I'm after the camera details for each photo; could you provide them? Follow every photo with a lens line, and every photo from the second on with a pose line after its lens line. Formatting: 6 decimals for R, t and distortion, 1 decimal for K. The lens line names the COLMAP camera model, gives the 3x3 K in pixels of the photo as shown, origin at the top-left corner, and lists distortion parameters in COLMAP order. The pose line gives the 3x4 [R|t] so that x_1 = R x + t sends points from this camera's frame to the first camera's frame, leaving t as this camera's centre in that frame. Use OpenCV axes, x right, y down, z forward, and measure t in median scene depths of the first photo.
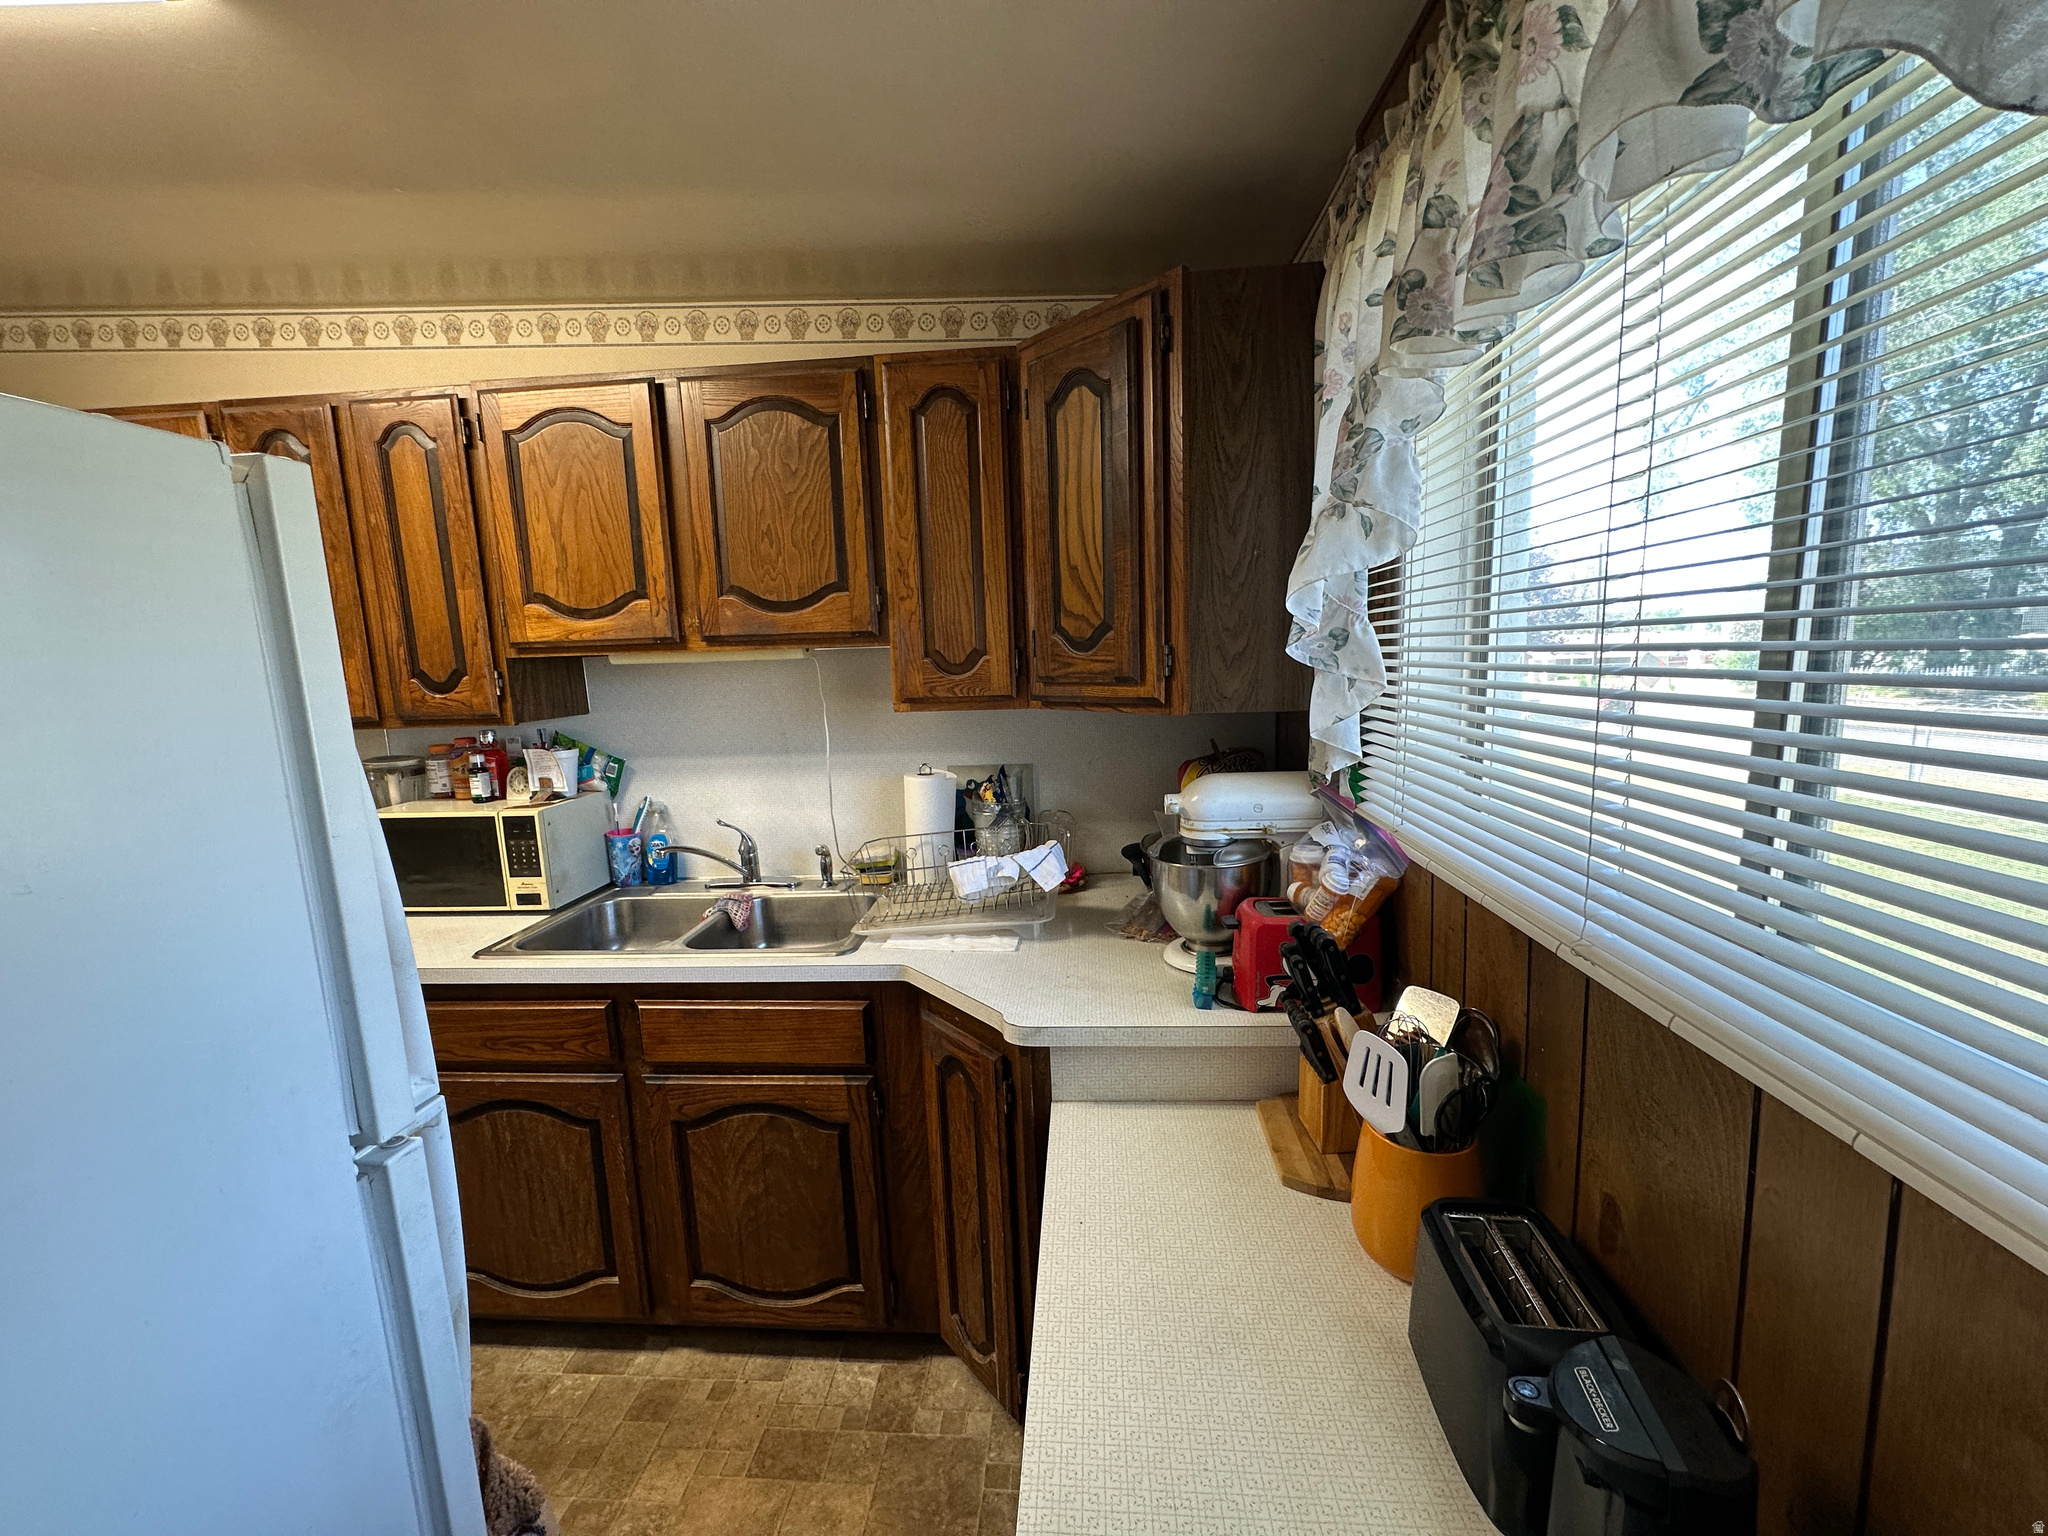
lens RADIAL K [[815.1, 0, 1028.4], [0, 815.1, 770.1], [0, 0, 1]] dist [0.001056, 0.000102]
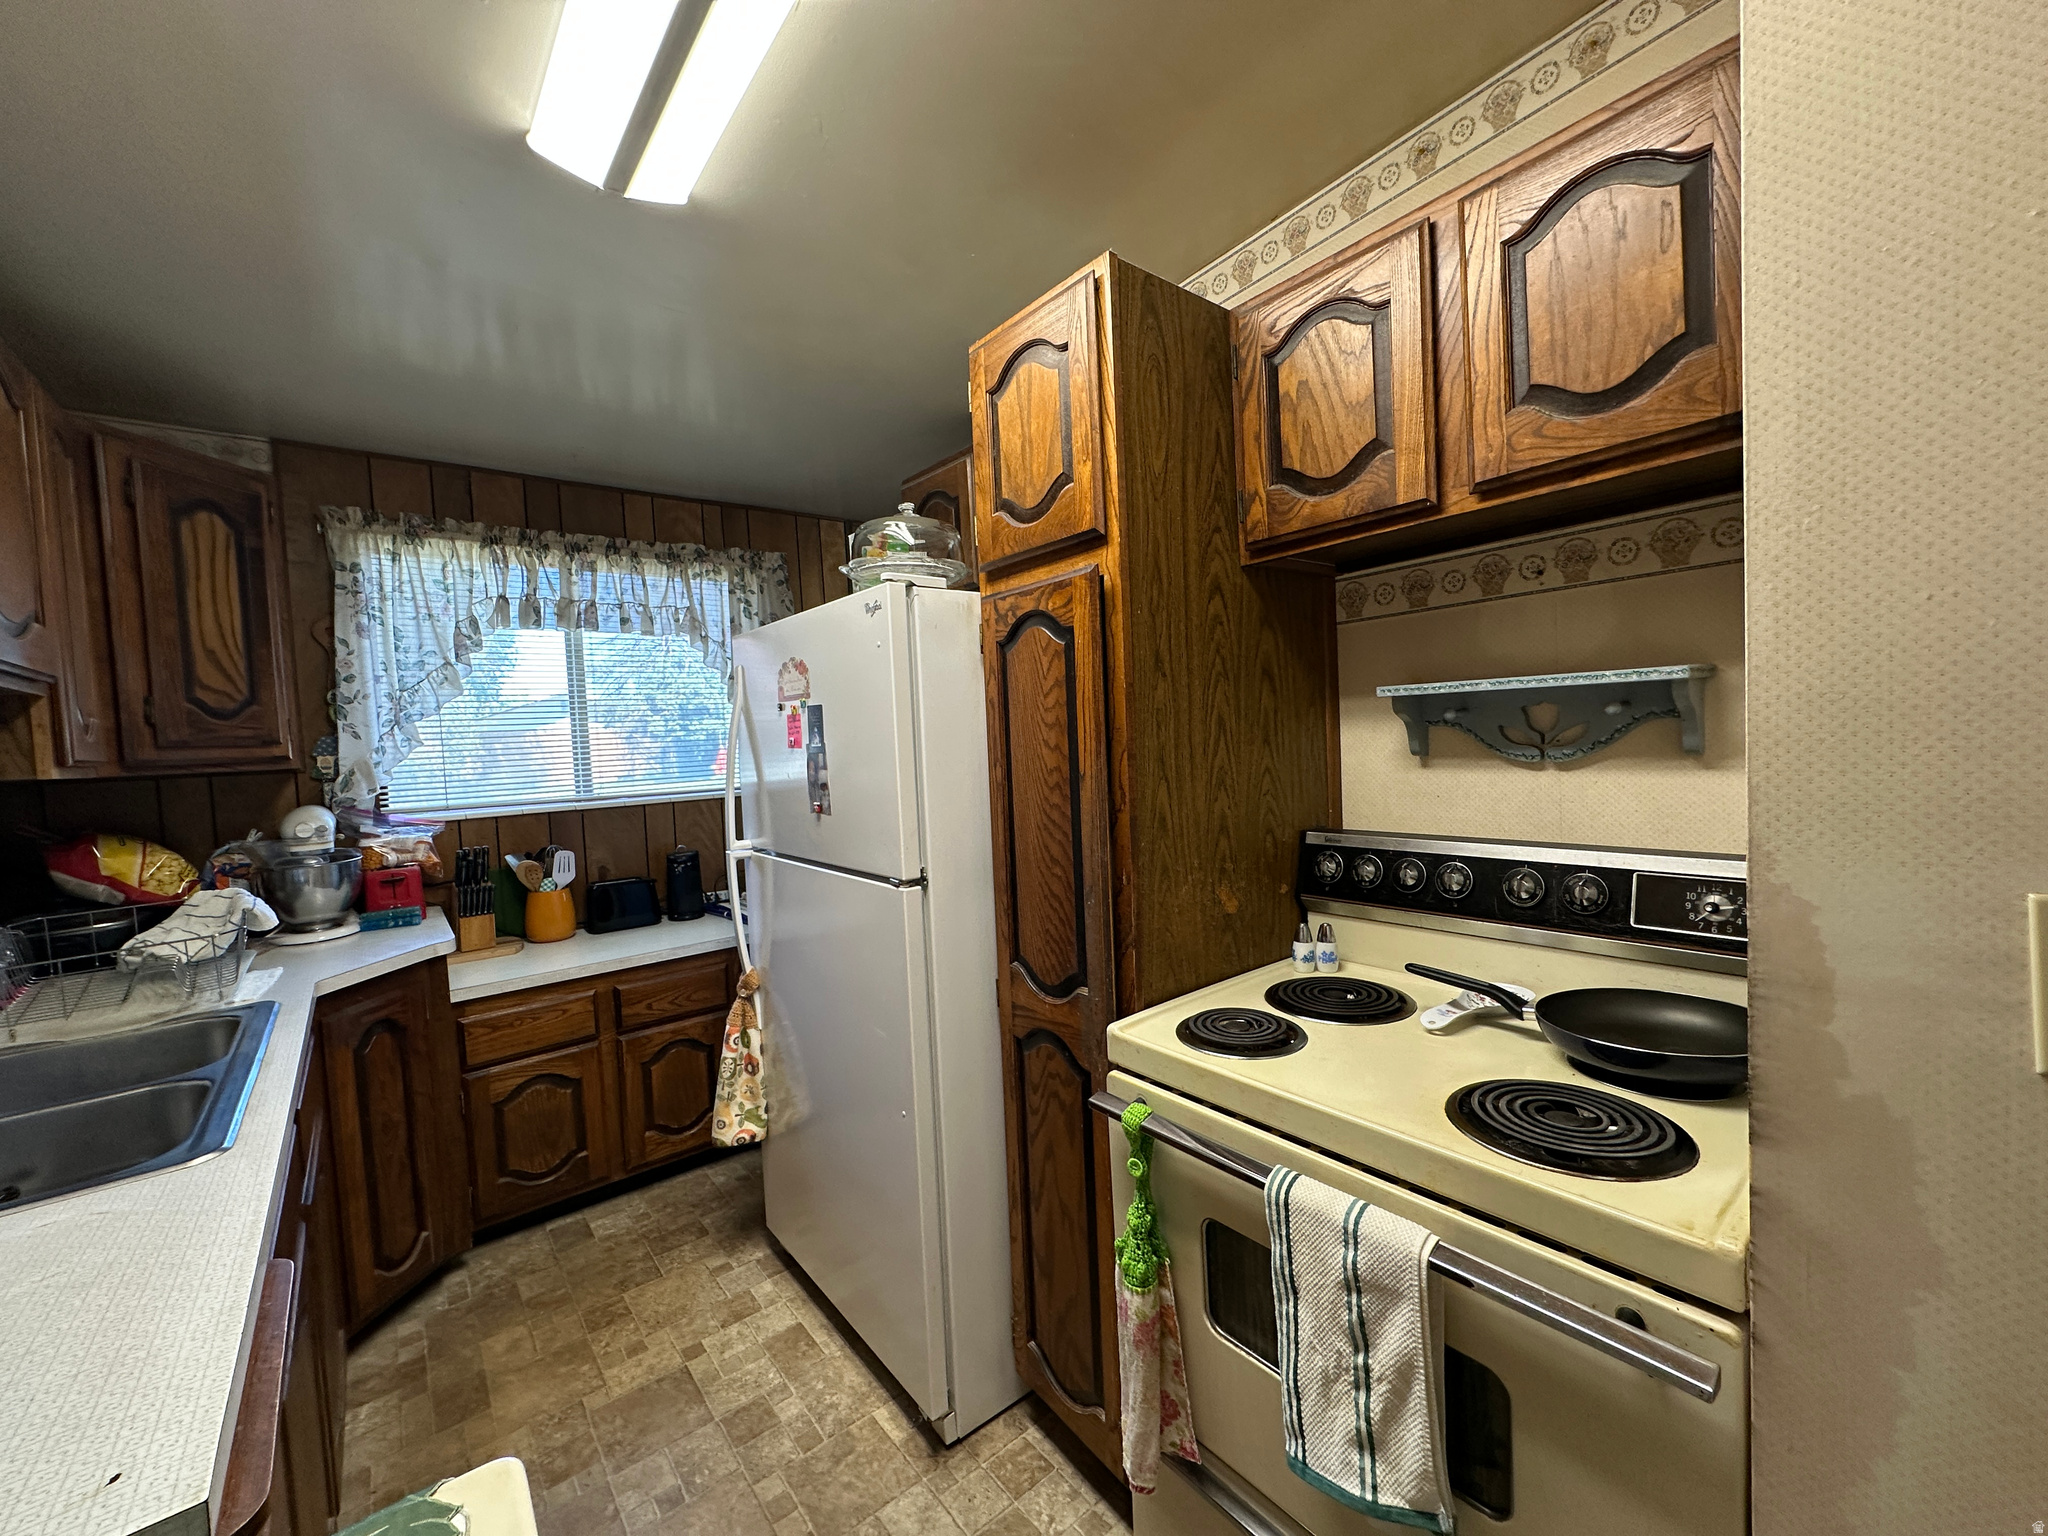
lens RADIAL K [[815.1, 0, 1025.6], [0, 815.1, 769.8], [0, 0, 1]] dist [0.001056, 0.000102]
pose [[-0.684333, 0.034065, 0.728373, -1.481589], [0.172543, 0.978104, 0.116366, -0.009665], [-0.708461, 0.205309, -0.675227, 0.908185]]
